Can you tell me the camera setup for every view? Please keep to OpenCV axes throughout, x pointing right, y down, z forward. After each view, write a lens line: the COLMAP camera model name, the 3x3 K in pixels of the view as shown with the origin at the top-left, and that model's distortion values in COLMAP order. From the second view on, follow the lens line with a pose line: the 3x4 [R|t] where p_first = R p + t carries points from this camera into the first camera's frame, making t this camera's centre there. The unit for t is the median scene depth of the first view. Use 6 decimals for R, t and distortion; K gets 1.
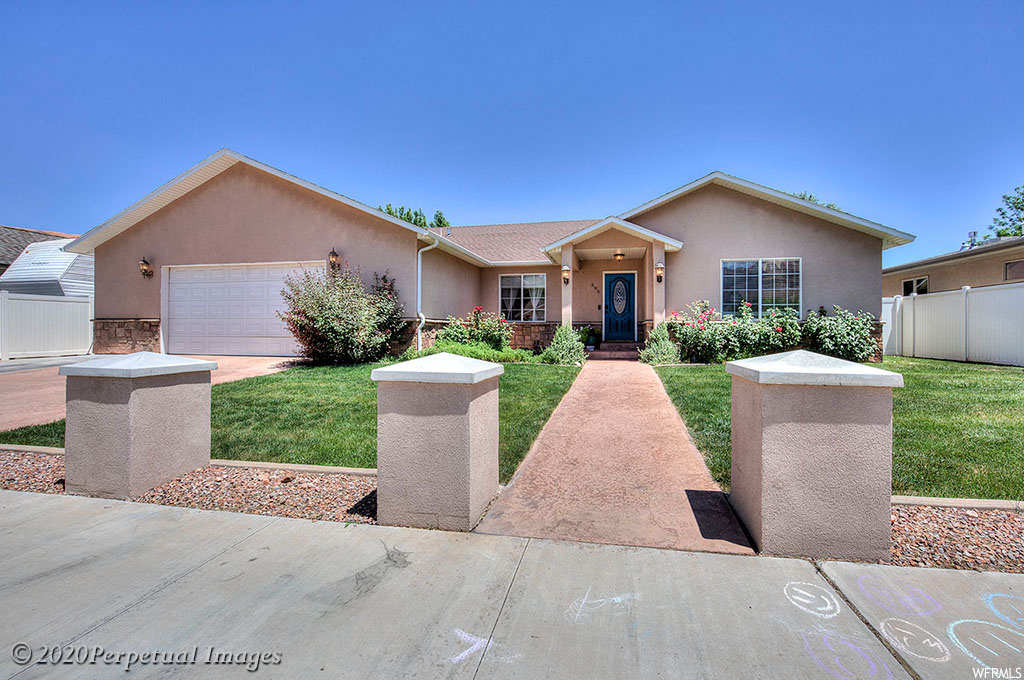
lens RADIAL K [[420.9, 0, 534.3], [0, 420.9, 328.4], [0, 0, 1]] dist [-0.005239, -0.000178]
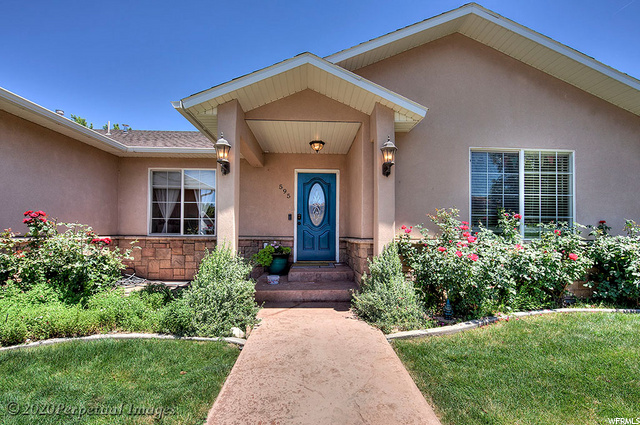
lens RADIAL K [[263.0, 0, 322.5], [0, 263.0, 229.7], [0, 0, 1]] dist [-0.005239, -0.000178]
pose [[0.970650, 0.005310, 0.240438, 0.117061], [-0.004379, 0.999981, -0.004406, -0.030537], [-0.240457, 0.003224, 0.970654, 0.632705]]
